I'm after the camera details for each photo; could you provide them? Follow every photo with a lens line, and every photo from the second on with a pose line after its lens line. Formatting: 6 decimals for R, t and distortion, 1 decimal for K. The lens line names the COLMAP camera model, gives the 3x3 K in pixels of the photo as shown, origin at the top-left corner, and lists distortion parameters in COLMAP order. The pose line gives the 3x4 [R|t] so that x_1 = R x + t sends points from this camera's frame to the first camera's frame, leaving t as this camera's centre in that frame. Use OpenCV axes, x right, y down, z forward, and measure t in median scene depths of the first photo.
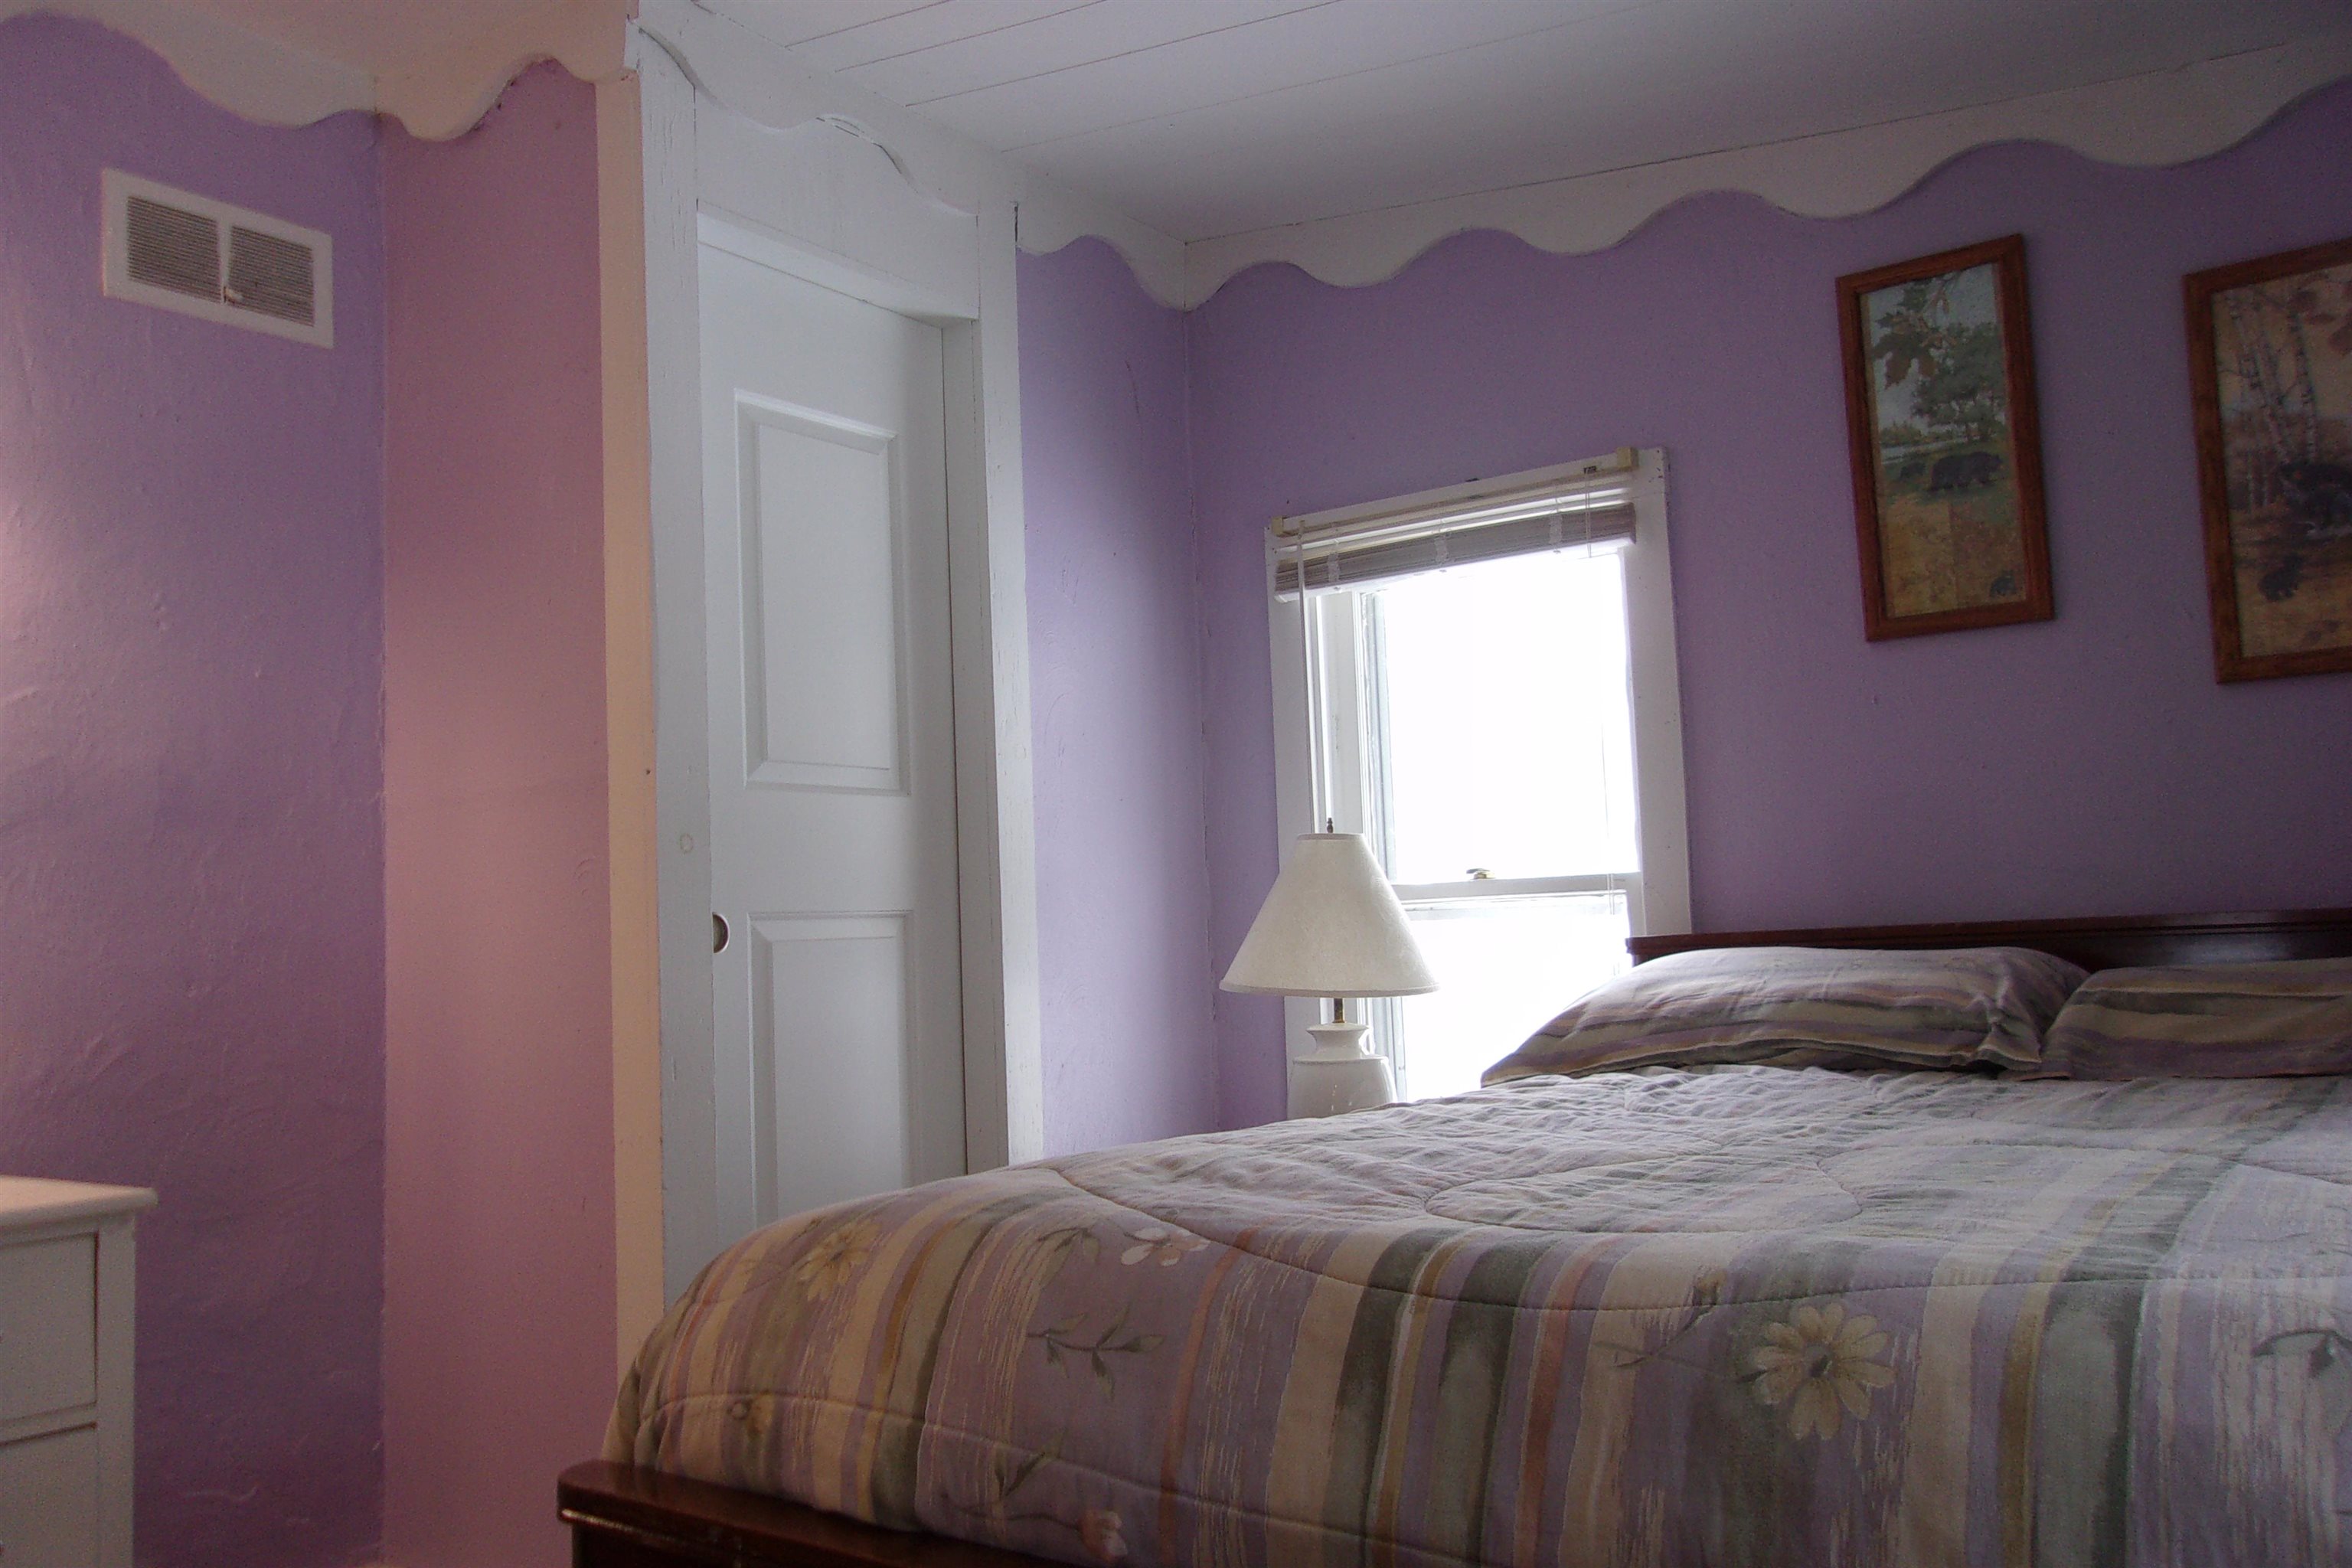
lens RADIAL K [[1857.4, 0, 1088.1], [0, 1857.4, 785.3], [0, 0, 1]] dist [-0.005944, 0.106193]
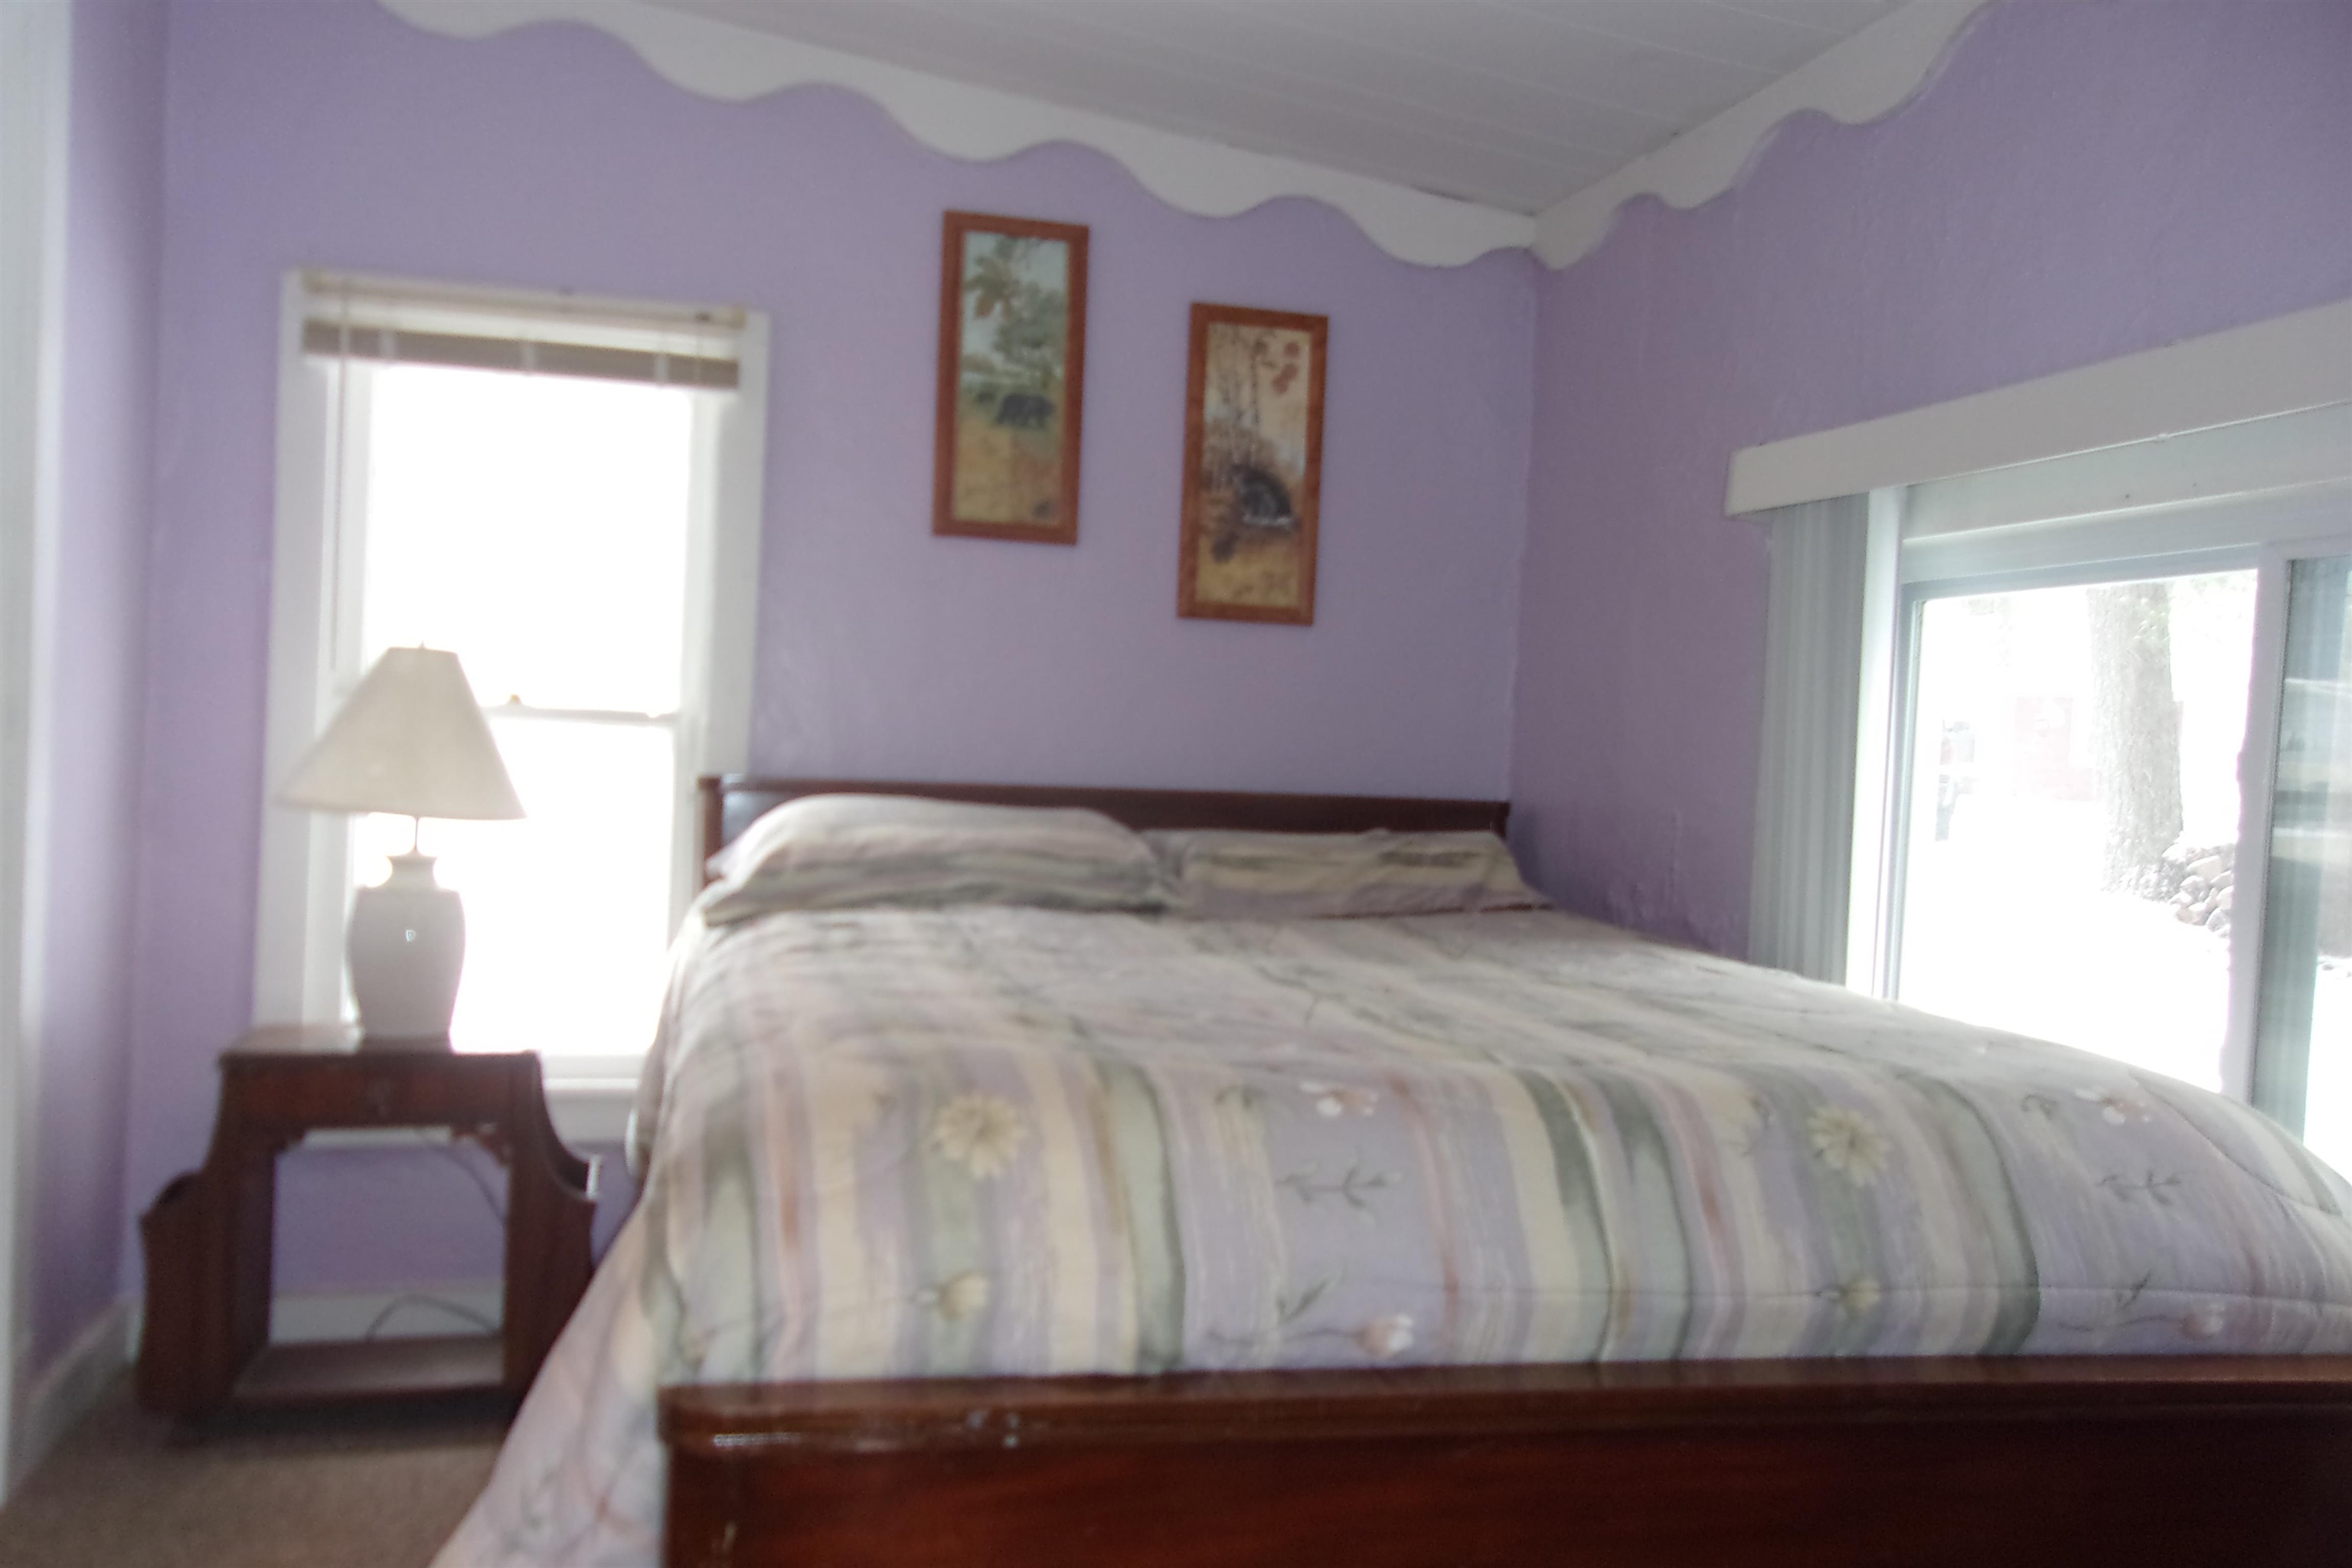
lens RADIAL K [[1883.8, 0, 1071.2], [0, 1883.8, 785.6], [0, 0, 1]] dist [-0.002112, 0.000848]
pose [[0.645886, 0.050141, 0.761785, -0.459945], [-0.134877, 0.989639, 0.049218, 0.008383], [-0.751425, -0.134536, 0.645957, 0.180176]]
